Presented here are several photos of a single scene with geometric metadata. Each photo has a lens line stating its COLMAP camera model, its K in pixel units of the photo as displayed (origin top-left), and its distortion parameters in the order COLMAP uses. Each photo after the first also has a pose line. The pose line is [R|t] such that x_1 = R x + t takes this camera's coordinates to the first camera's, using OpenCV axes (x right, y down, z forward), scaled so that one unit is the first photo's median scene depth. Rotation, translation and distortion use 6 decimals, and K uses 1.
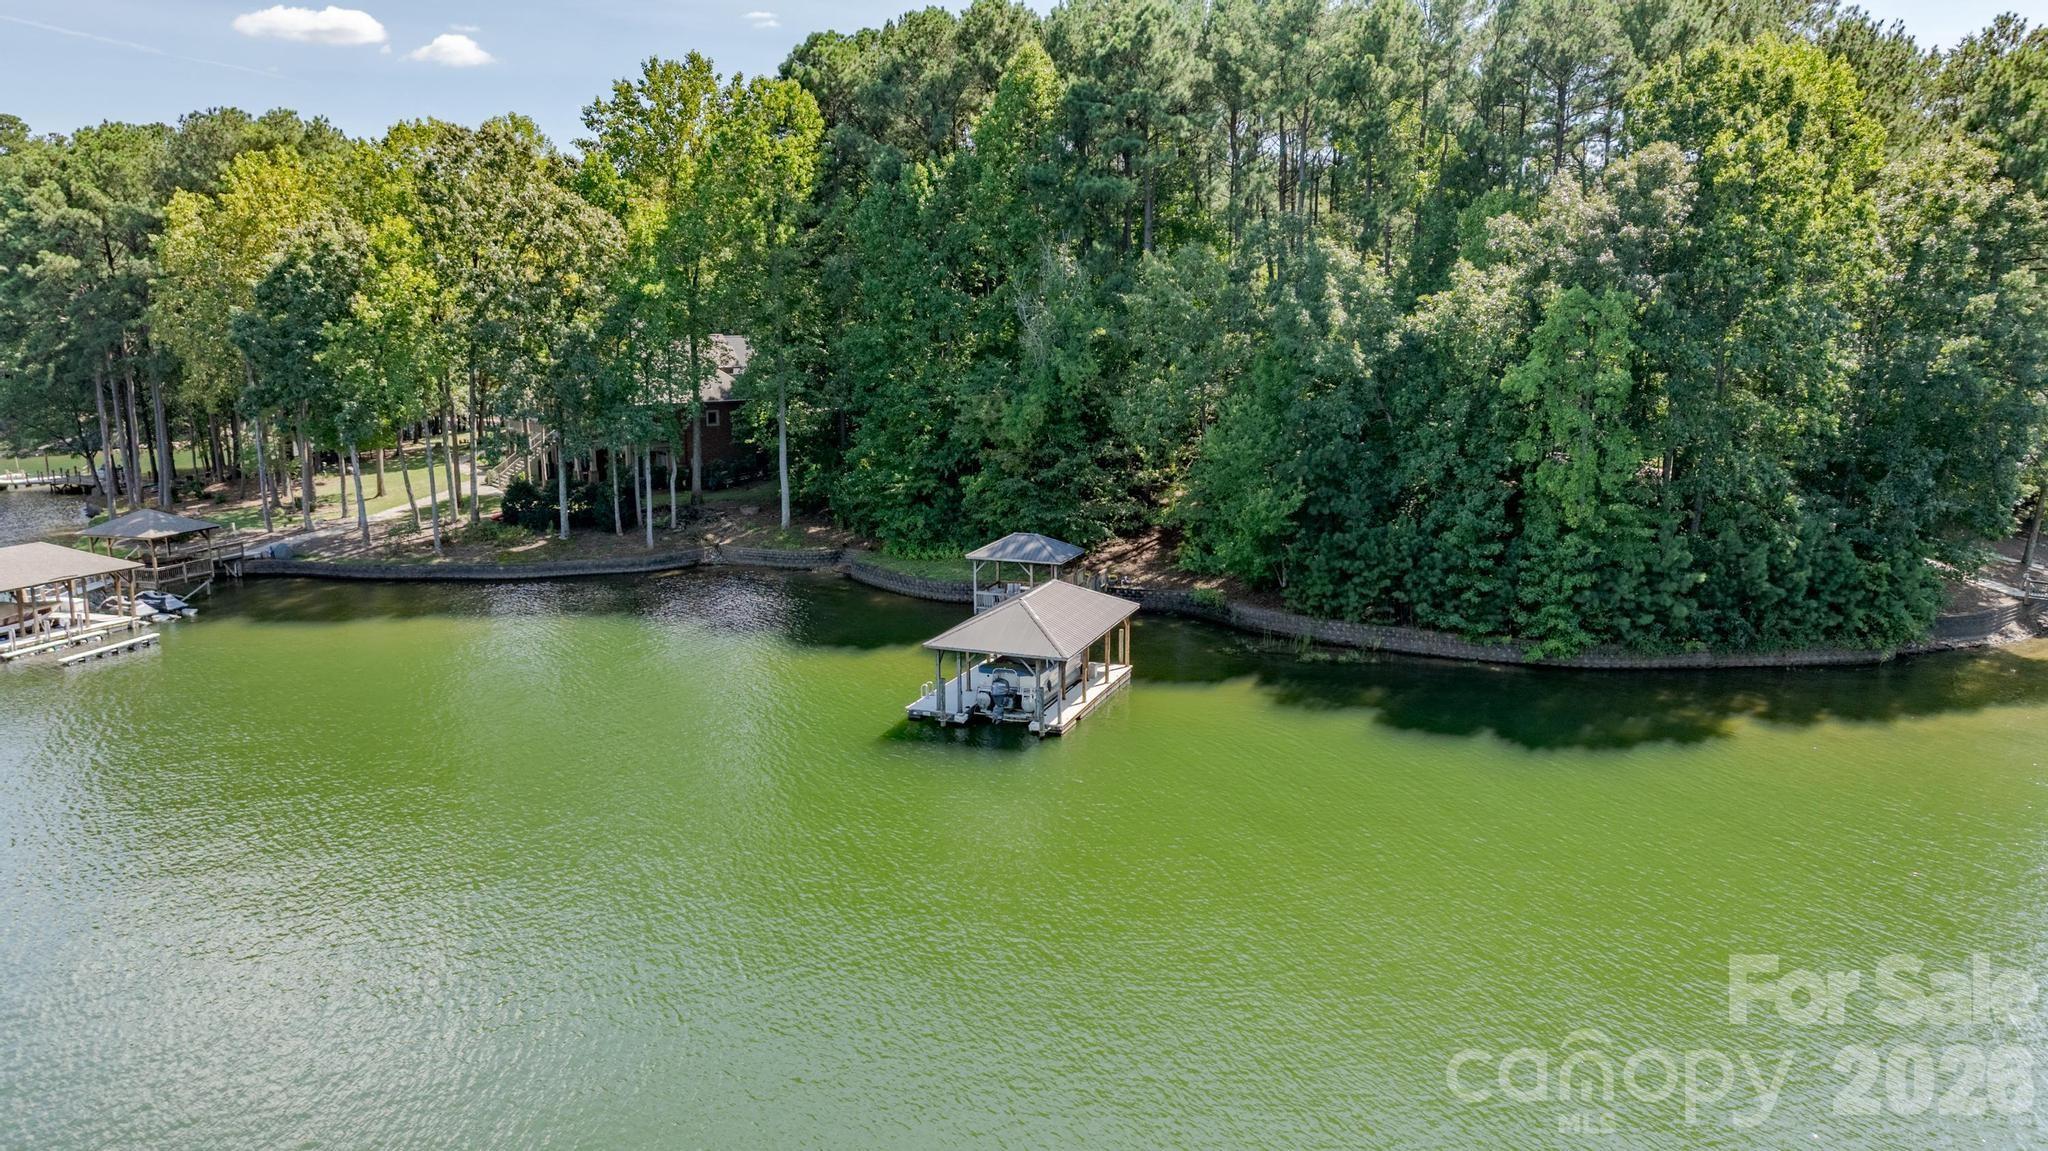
lens RADIAL K [[1261.6, 0, 1106.5], [0, 1261.6, 576.3], [0, 0, 1]] dist [0.001412, 0.003019]
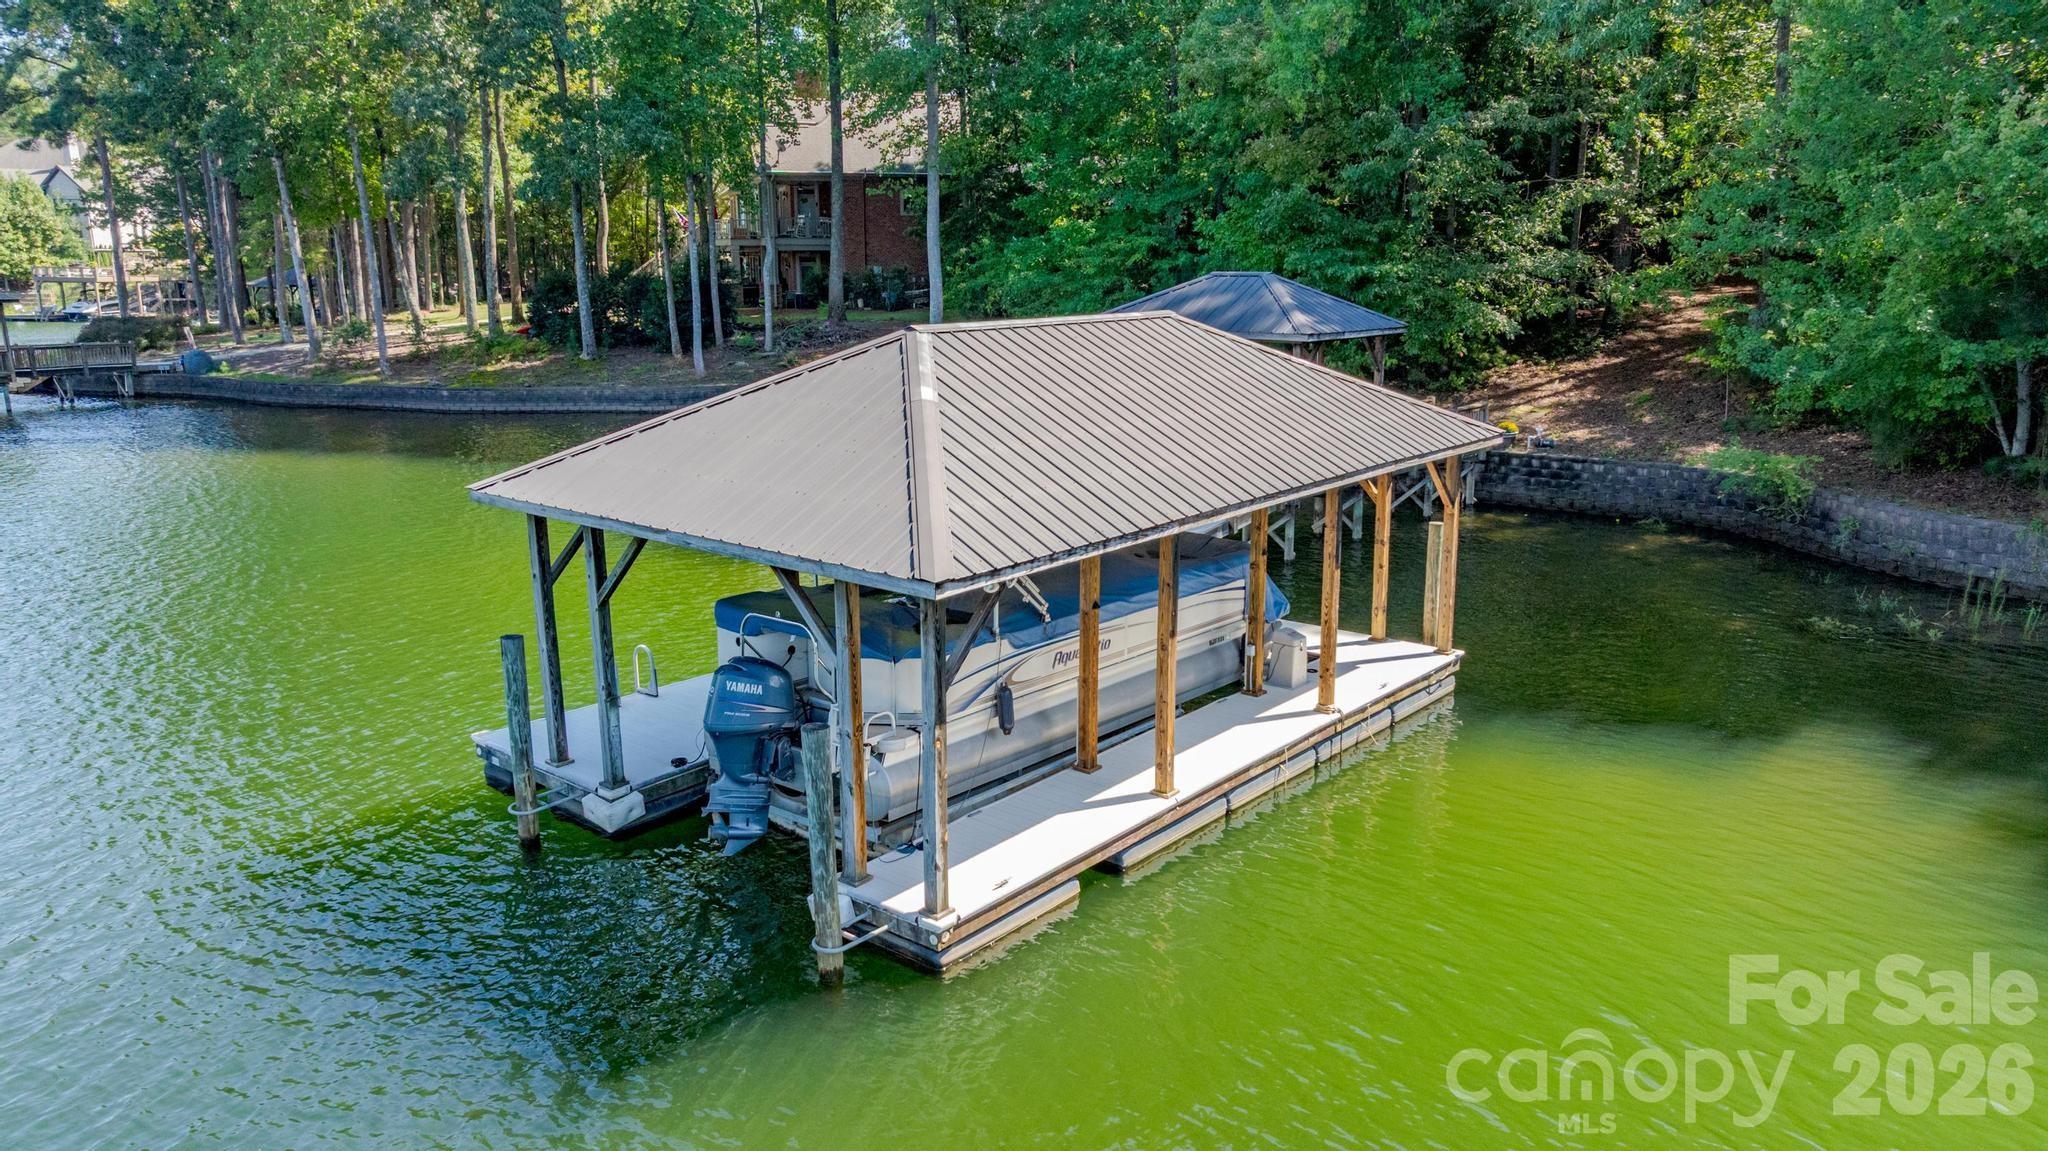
lens RADIAL K [[1261.6, 0, 1106.5], [0, 1261.6, 576.3], [0, 0, 1]] dist [0.001412, 0.003019]
pose [[0.923623, 0.064941, -0.377760, 0.047309], [-0.050572, 0.997574, 0.047843, 0.040267], [0.379950, -0.025085, 0.924667, 0.640367]]
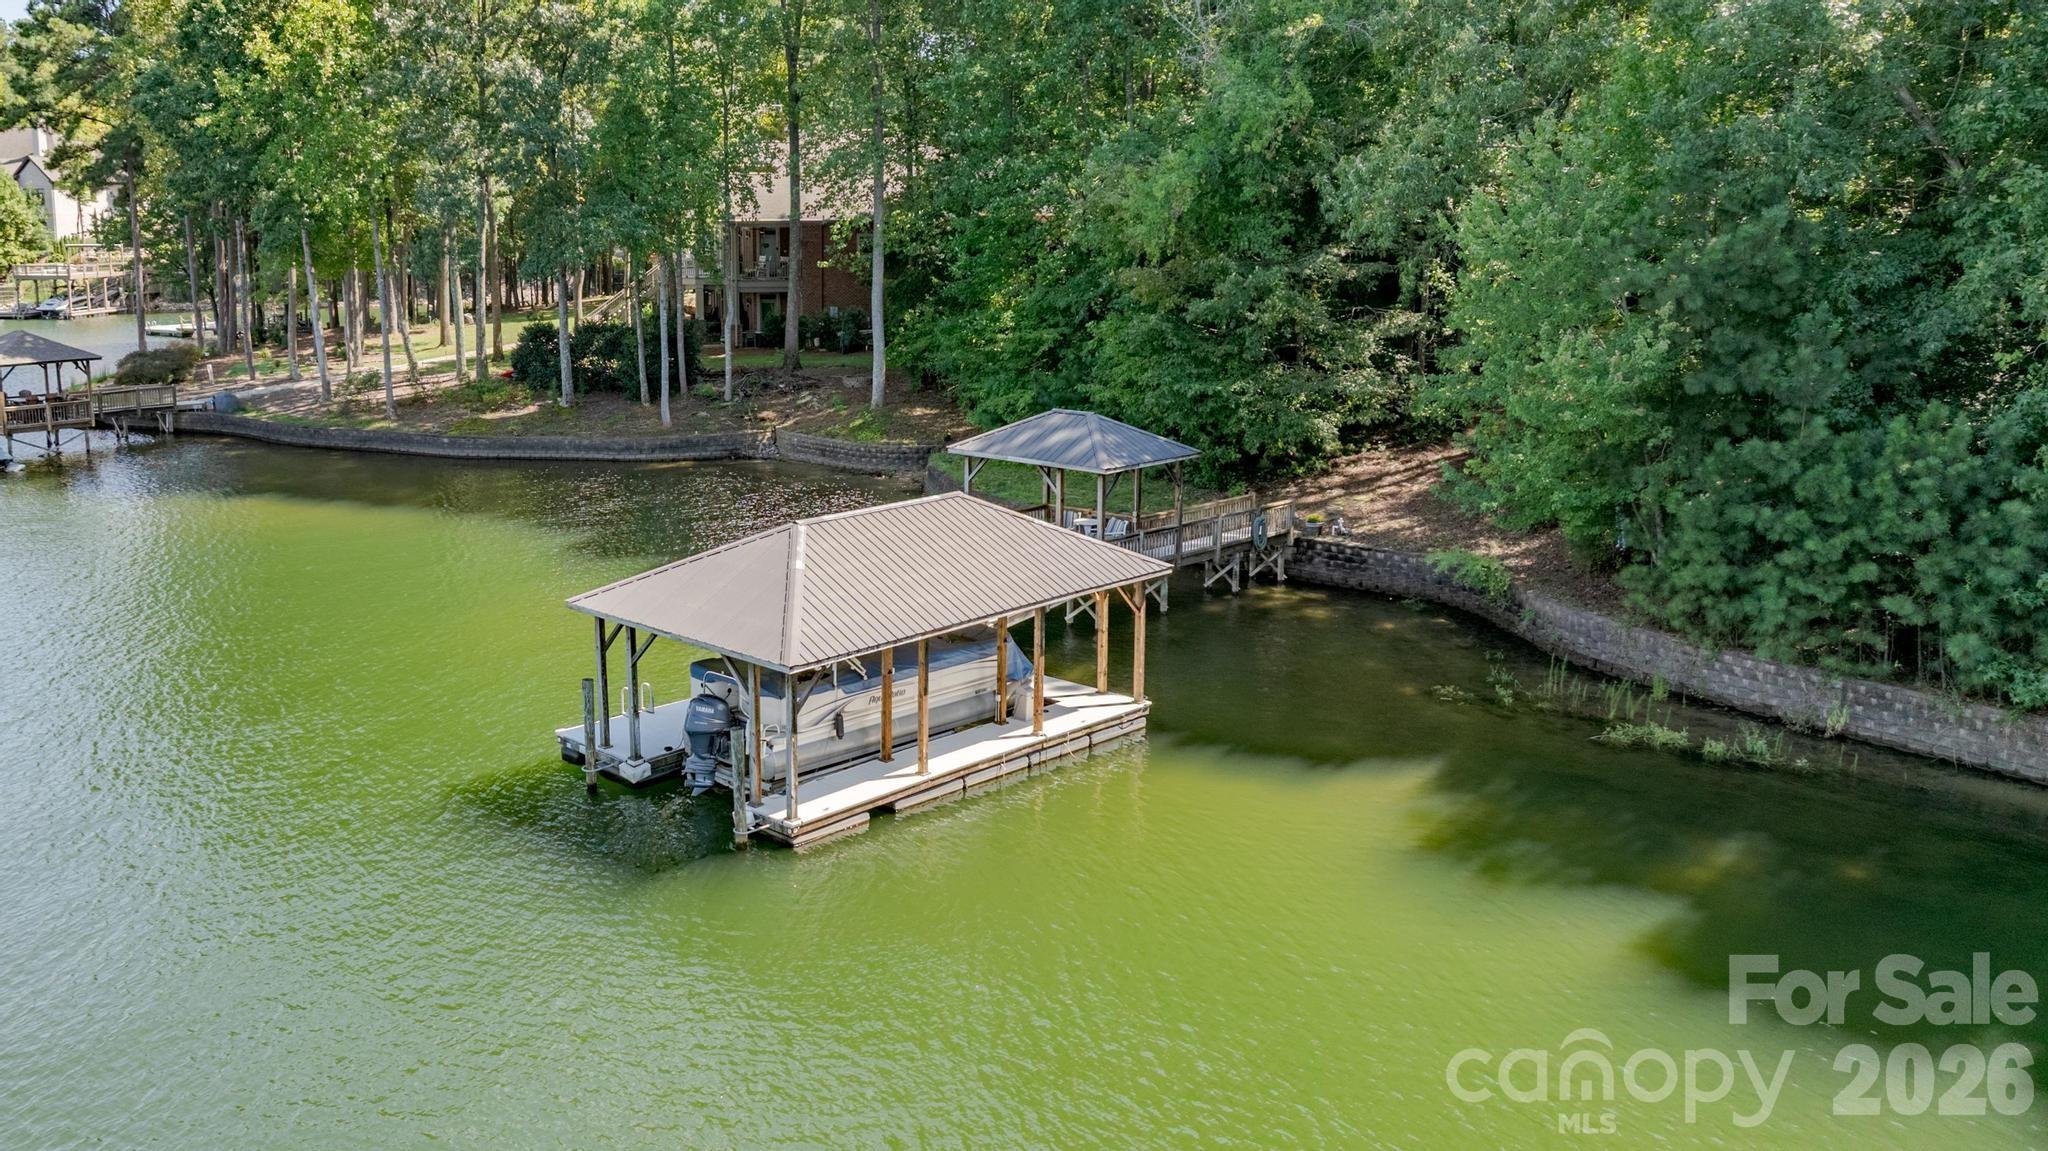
lens RADIAL K [[1561.0, 0, 1024.0], [0, 1561.0, 575.5], [0, 0, 1]] dist [0.006765, -0.007825]
pose [[0.891885, 0.088339, -0.443551, 0.200348], [-0.075120, 0.996051, 0.047328, 0.003085], [0.445980, -0.008892, 0.894999, 0.439051]]
